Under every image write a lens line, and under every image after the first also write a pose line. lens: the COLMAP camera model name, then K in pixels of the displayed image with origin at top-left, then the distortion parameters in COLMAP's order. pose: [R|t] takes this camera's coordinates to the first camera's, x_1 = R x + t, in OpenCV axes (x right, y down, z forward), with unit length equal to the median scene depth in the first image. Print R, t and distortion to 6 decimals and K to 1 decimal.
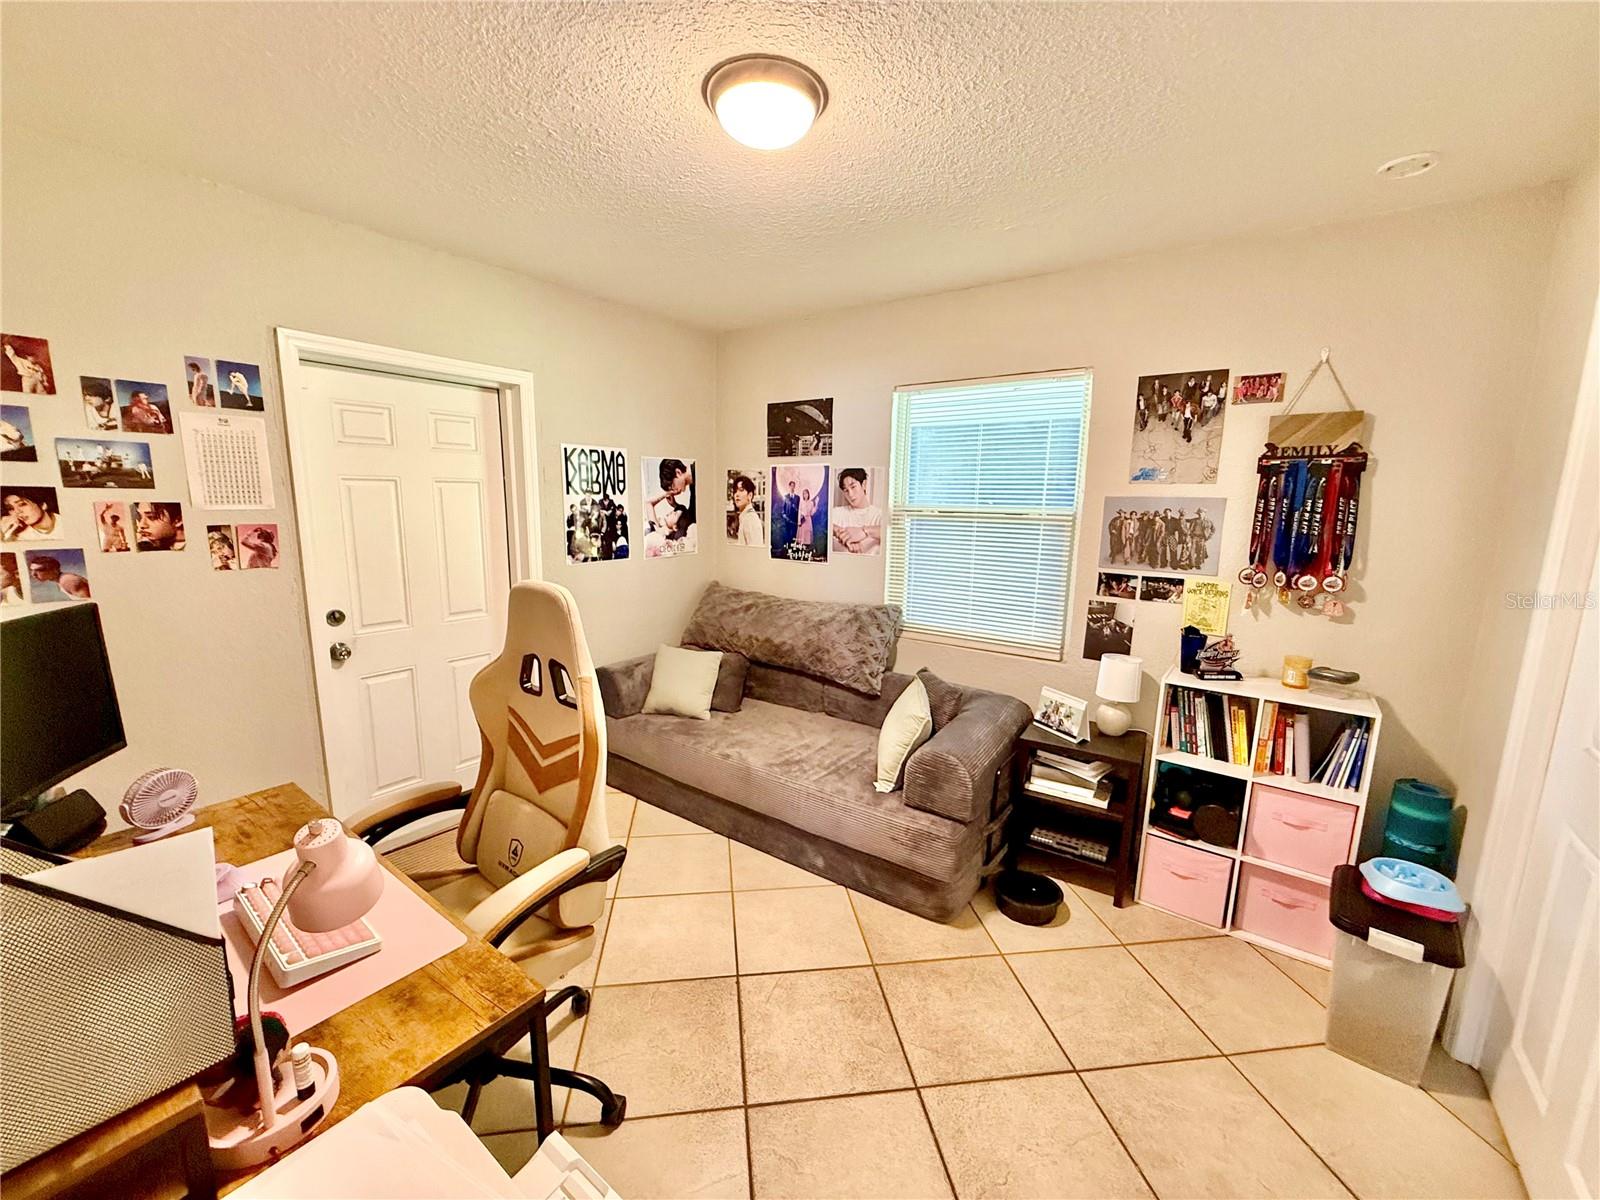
lens RADIAL K [[640.1, 0, 794.2], [0, 640.1, 603.8], [0, 0, 1]] dist [0.000211, 0.000184]
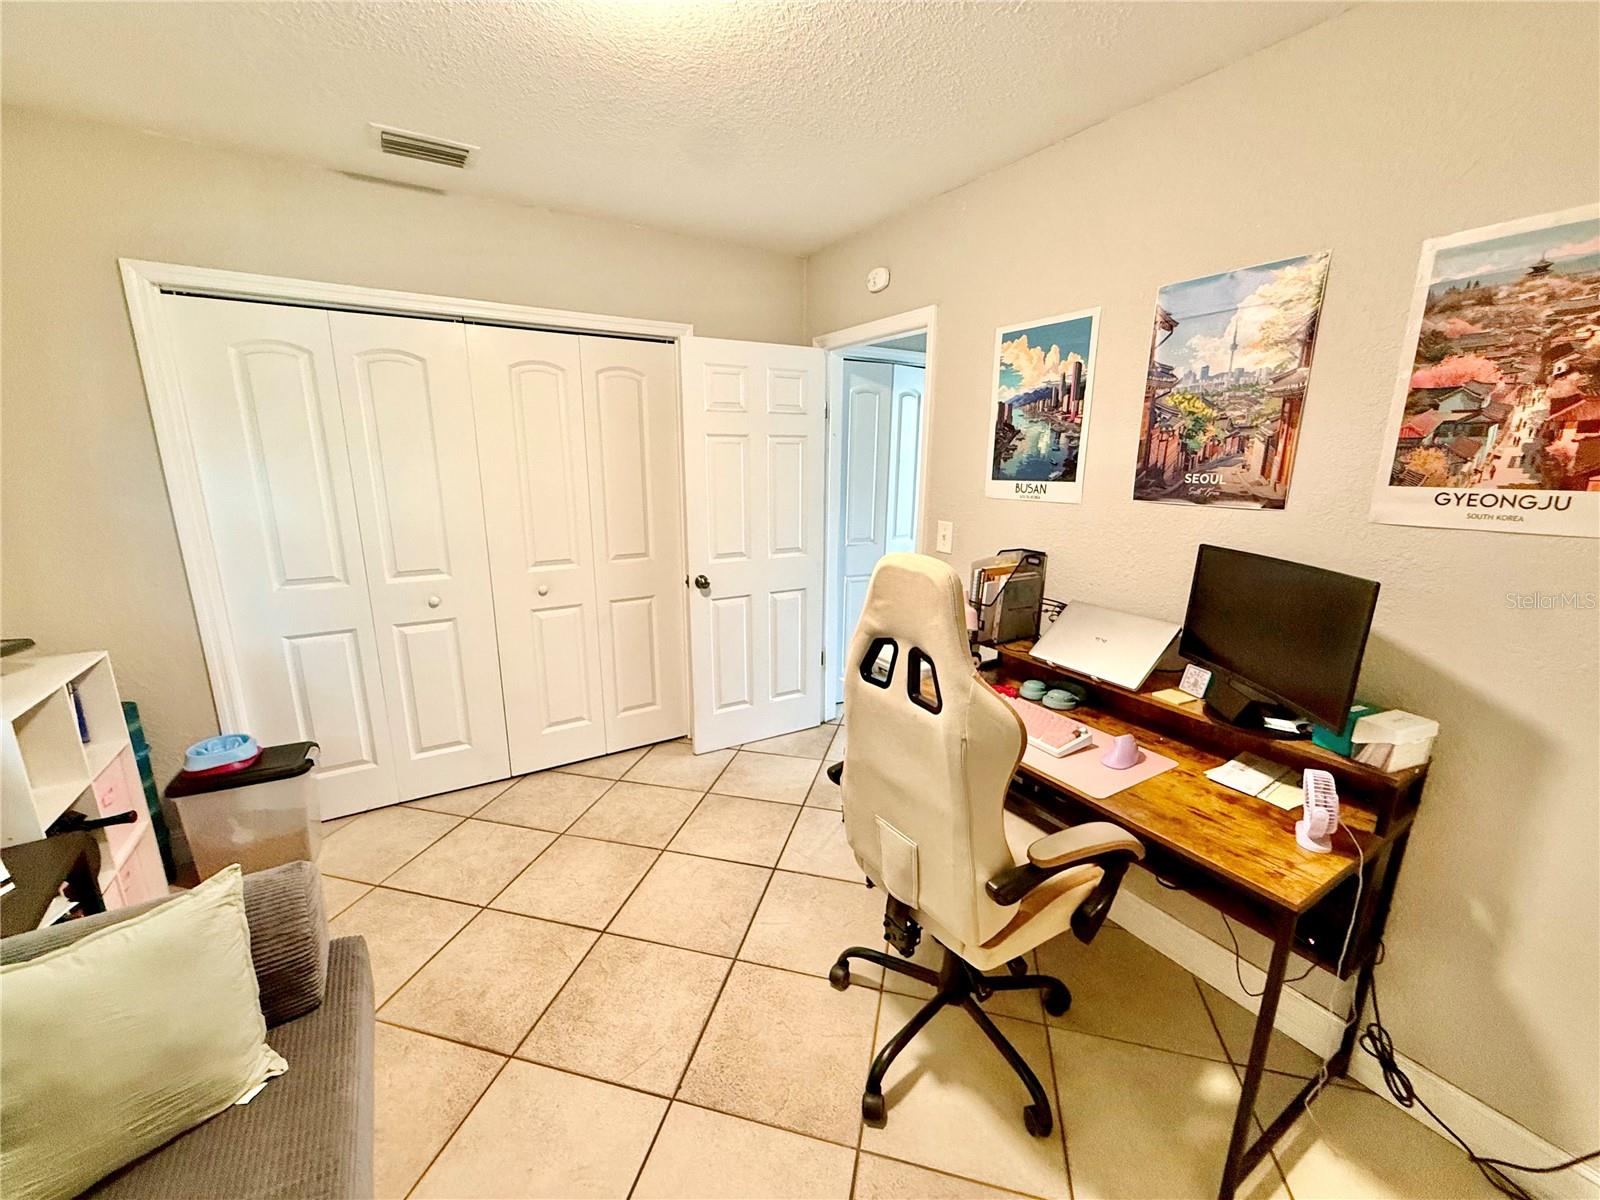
lens RADIAL K [[640.1, 0, 794.2], [0, 640.1, 603.8], [0, 0, 1]] dist [0.000211, 0.000184]
pose [[-0.926771, -0.108959, 0.359476, -0.373458], [0.043083, 0.919855, 0.389886, -0.206676], [-0.373147, 0.376823, -0.847801, 1.197051]]
